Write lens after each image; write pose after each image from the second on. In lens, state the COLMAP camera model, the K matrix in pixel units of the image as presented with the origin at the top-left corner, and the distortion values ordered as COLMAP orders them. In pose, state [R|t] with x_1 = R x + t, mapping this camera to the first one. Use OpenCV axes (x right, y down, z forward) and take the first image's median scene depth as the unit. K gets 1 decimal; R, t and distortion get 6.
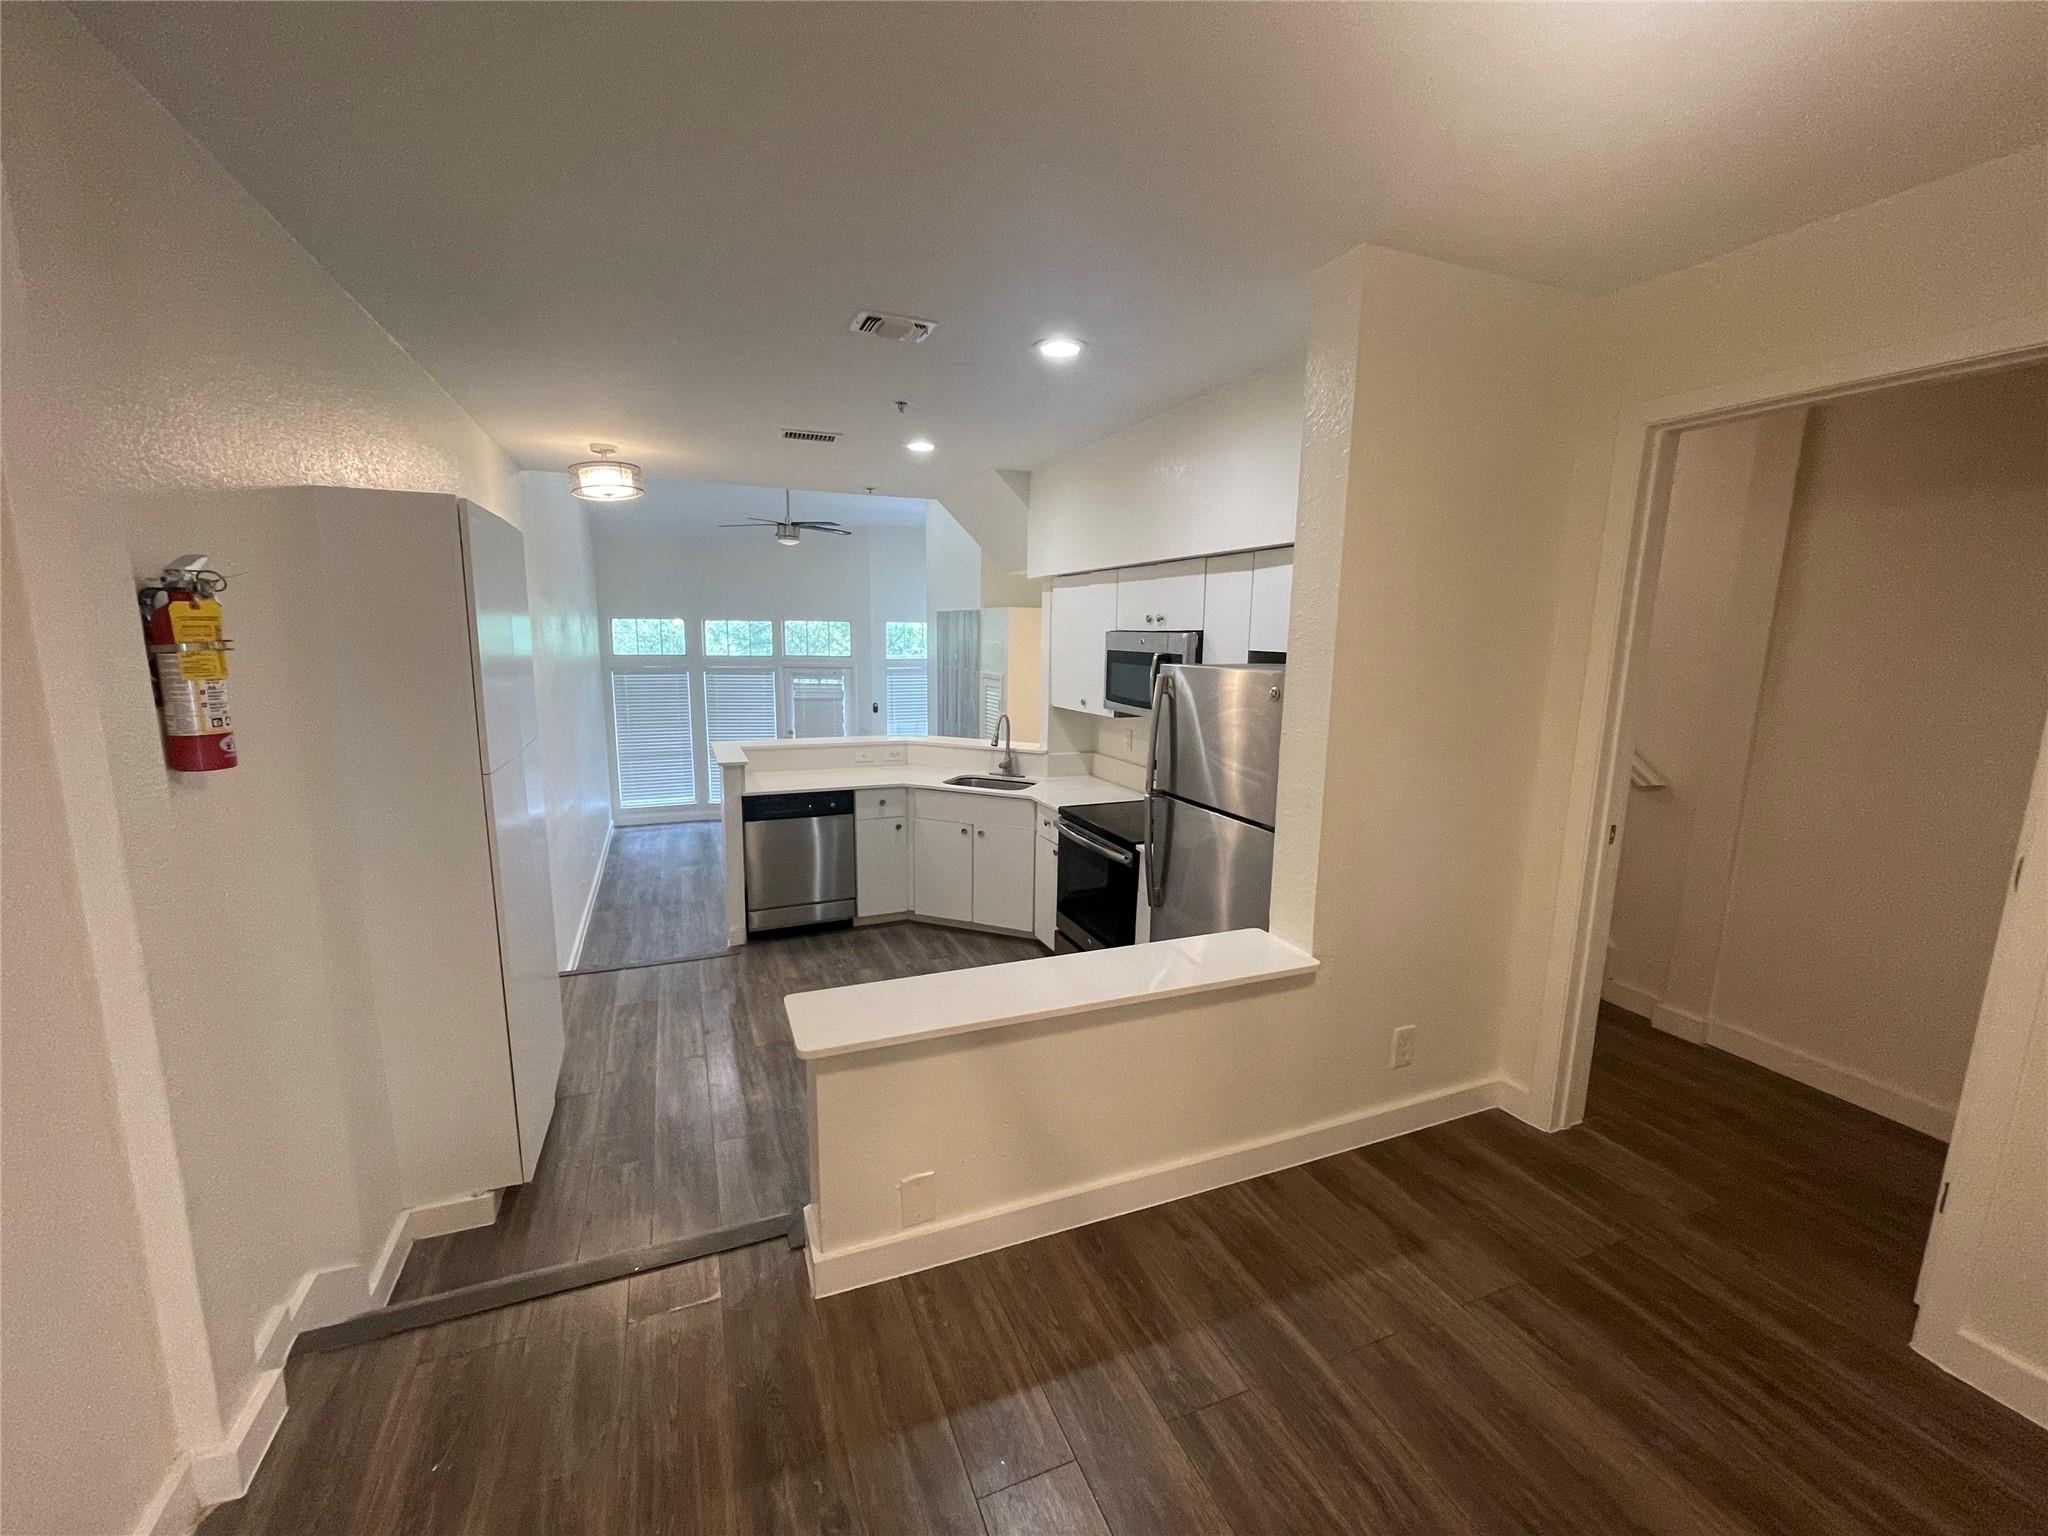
lens RADIAL K [[821.3, 0, 1016.5], [0, 821.3, 770.7], [0, 0, 1]] dist [-0.001572, 0.000315]
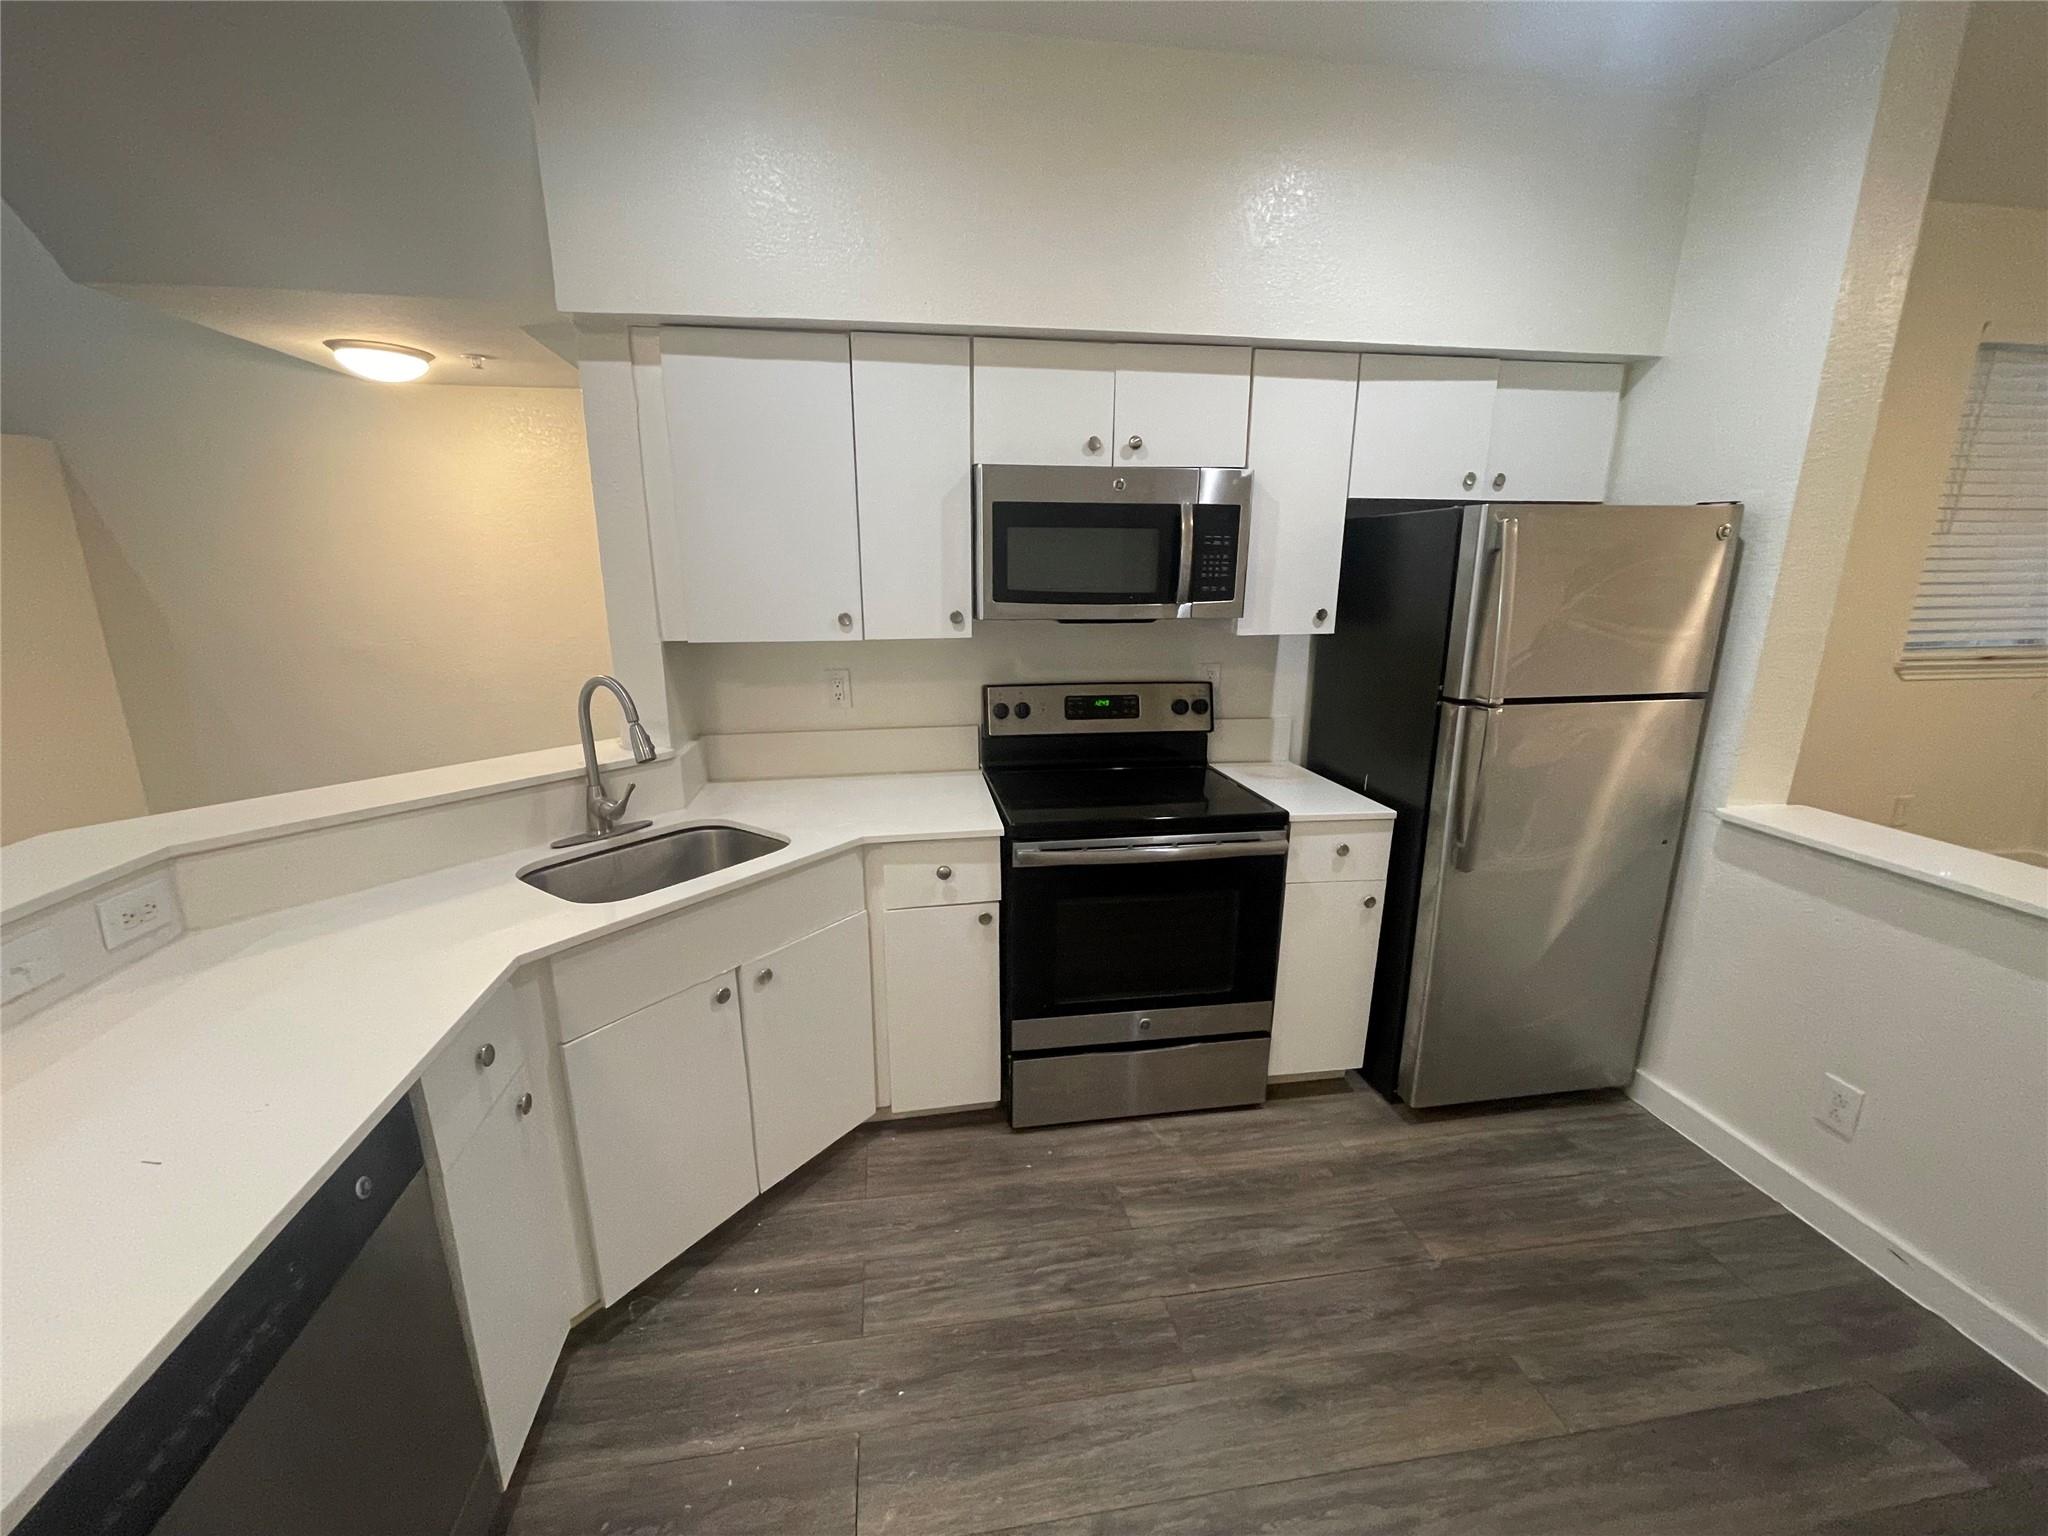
lens RADIAL K [[821.3, 0, 1016.5], [0, 821.3, 770.7], [0, 0, 1]] dist [-0.001572, 0.000315]
pose [[0.235313, -0.251722, 0.938756, -0.762379], [0.167216, 0.961962, 0.216030, -0.177228], [-0.957427, 0.106140, 0.268454, 1.627631]]
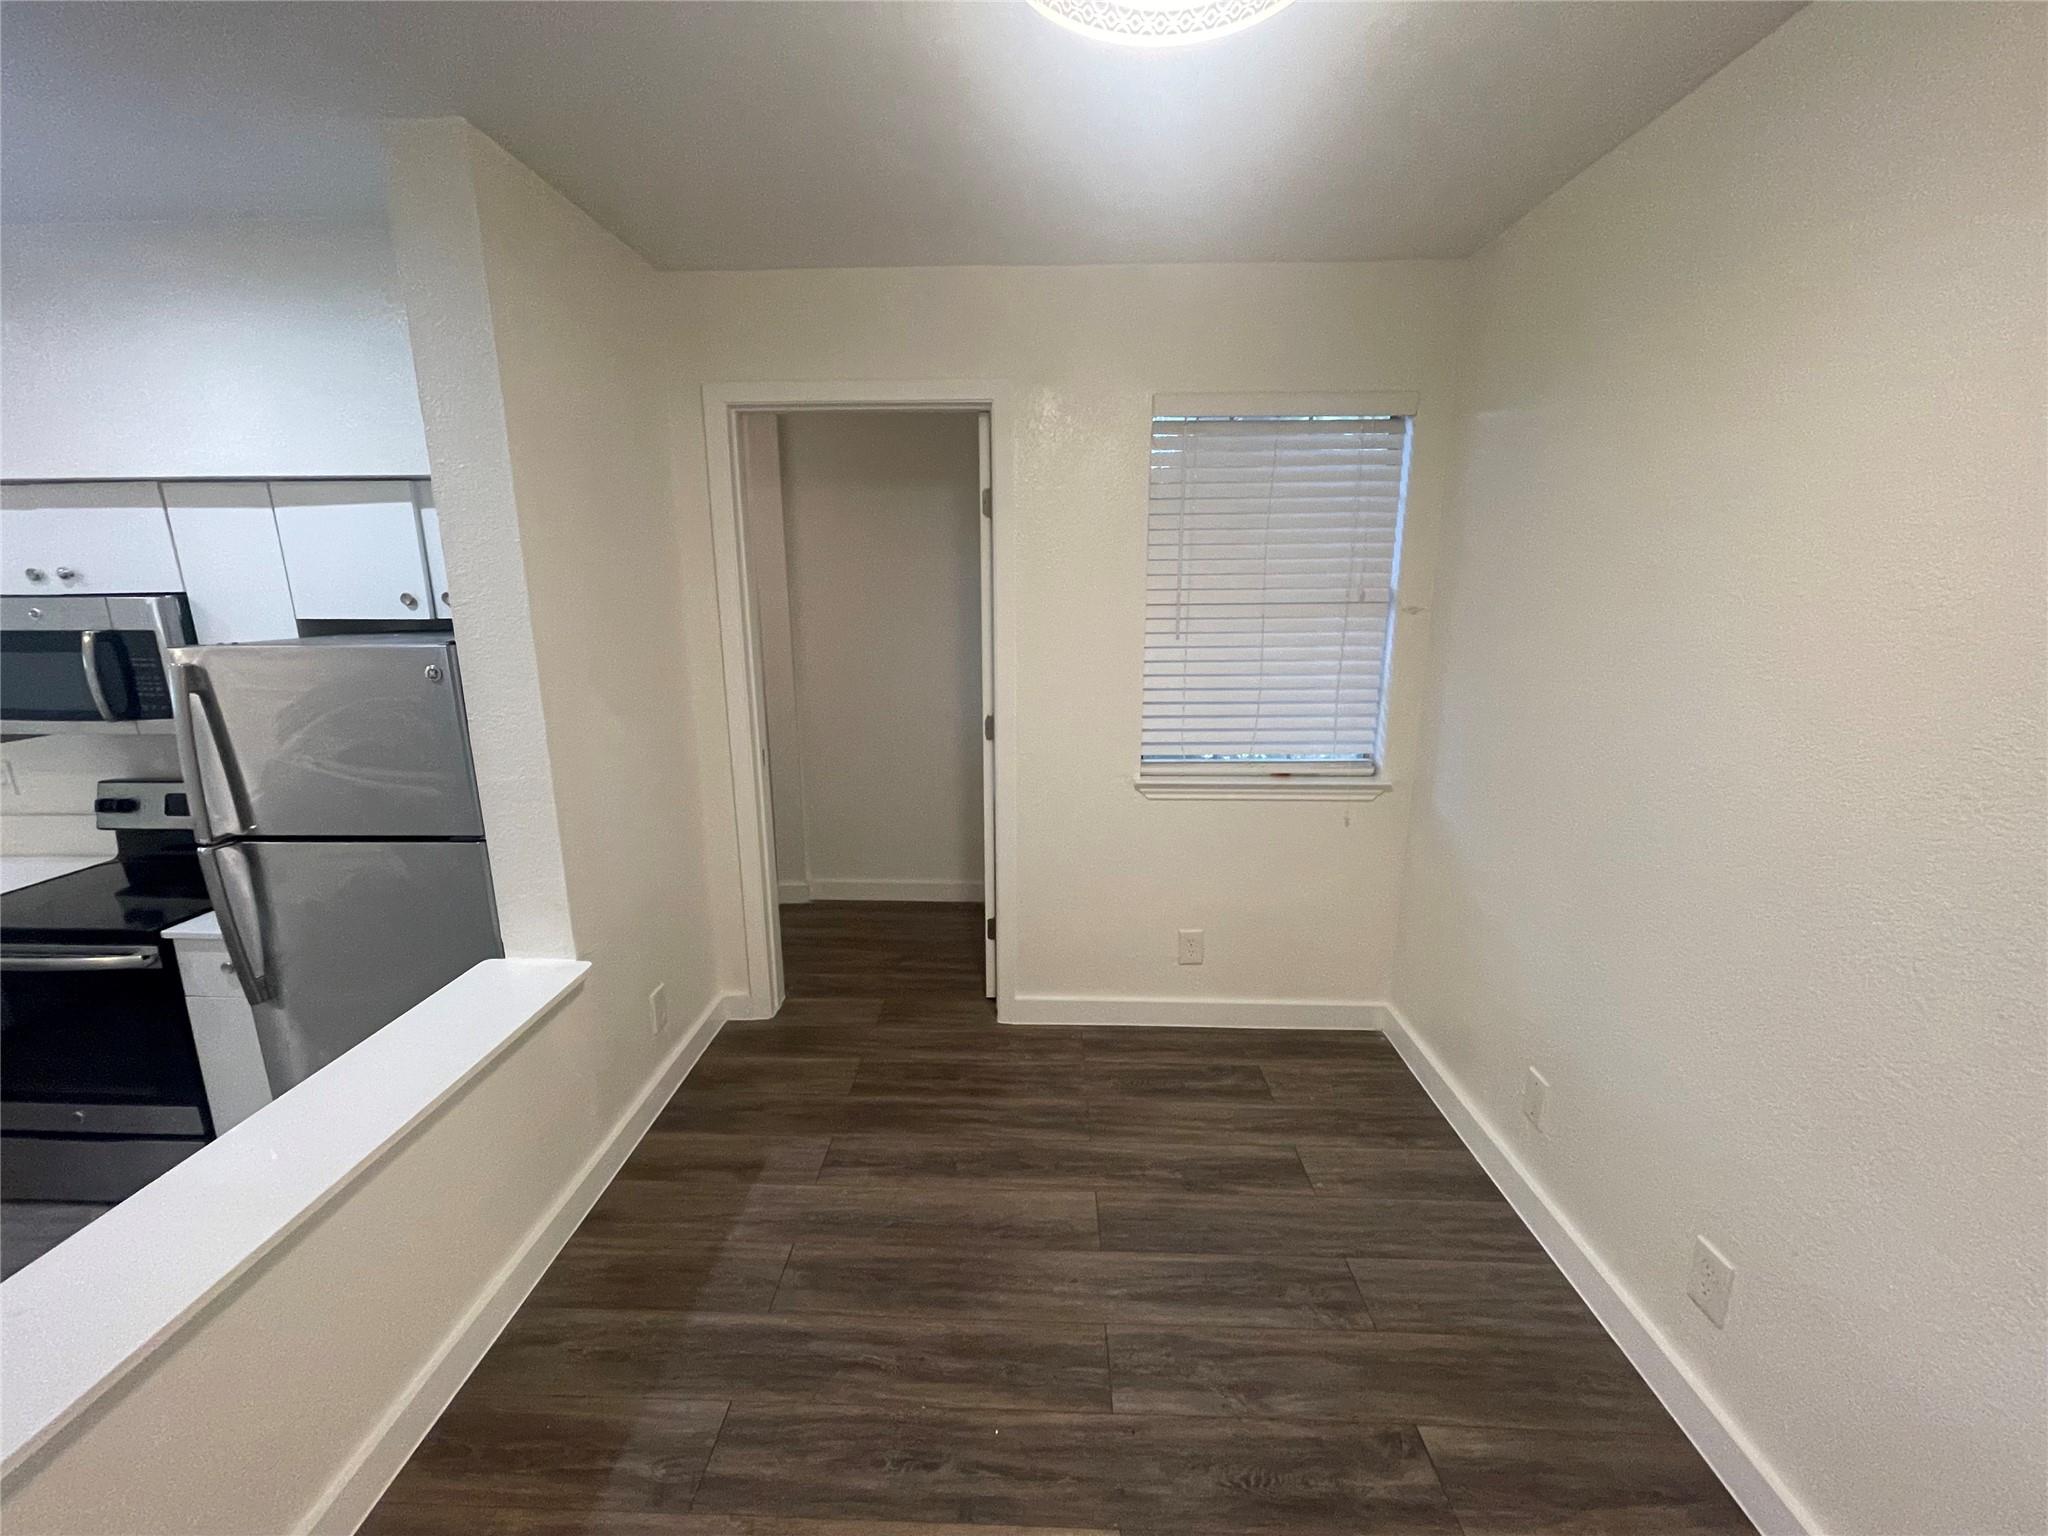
lens RADIAL K [[821.3, 0, 1016.5], [0, 821.3, 770.7], [0, 0, 1]] dist [-0.001572, 0.000315]
pose [[0.409305, -0.221585, 0.885082, -0.192757], [0.165169, 0.972029, 0.166971, -0.045313], [-0.897323, 0.077846, 0.434455, 0.171890]]
